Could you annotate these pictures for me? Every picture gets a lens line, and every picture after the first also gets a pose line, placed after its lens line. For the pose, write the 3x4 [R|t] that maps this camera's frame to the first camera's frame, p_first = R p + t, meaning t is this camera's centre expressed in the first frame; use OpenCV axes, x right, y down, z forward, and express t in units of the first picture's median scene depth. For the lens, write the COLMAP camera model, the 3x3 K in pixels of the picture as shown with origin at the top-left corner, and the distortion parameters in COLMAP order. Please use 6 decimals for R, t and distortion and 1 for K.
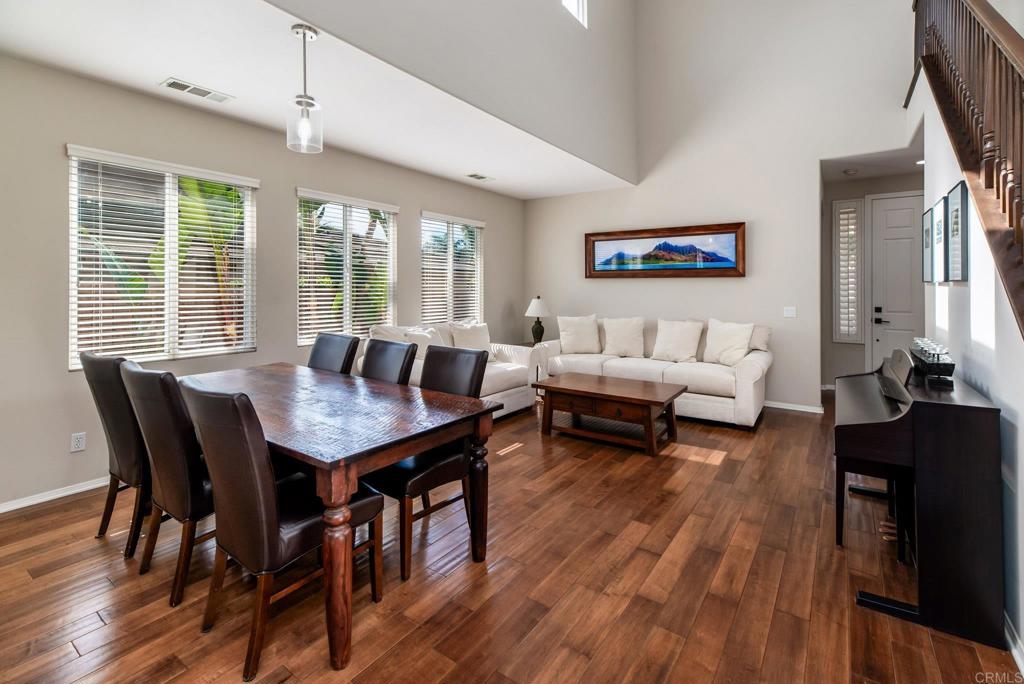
lens RADIAL K [[479.7, 0, 516.9], [0, 479.7, 294.1], [0, 0, 1]] dist [-0.000299, 0.000098]
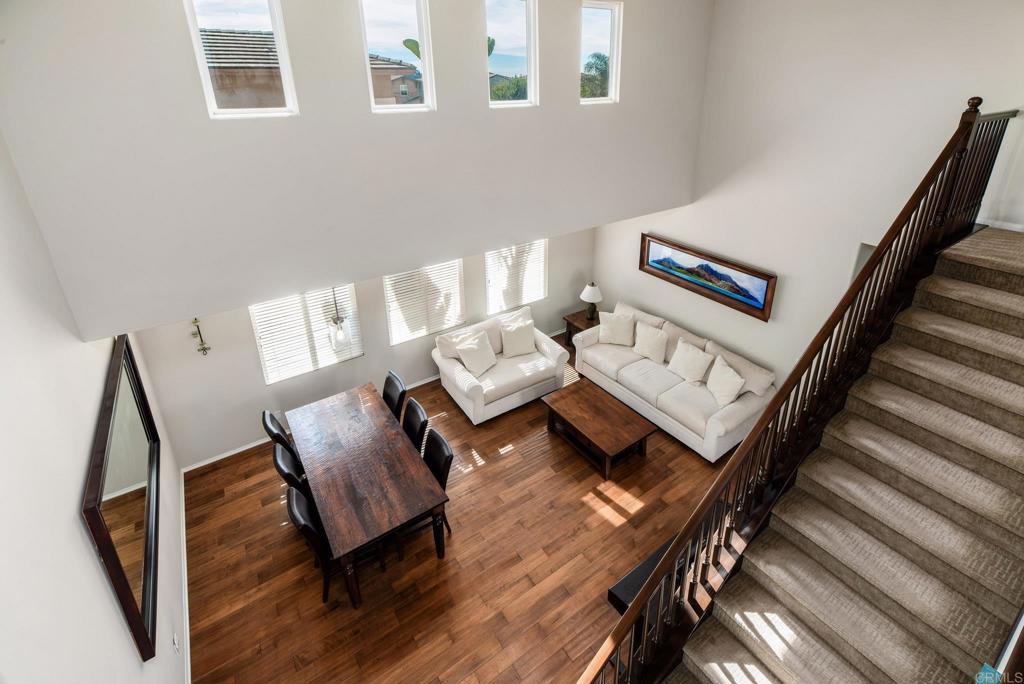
lens RADIAL K [[467.5, 0, 511.6], [0, 467.5, 270.7], [0, 0, 1]] dist [0.004527, 0.000242]
pose [[0.930340, 0.138291, -0.339621, 0.265614], [-0.000426, 0.926569, 0.376125, -0.493653], [0.366697, -0.349780, 0.862083, -0.055938]]
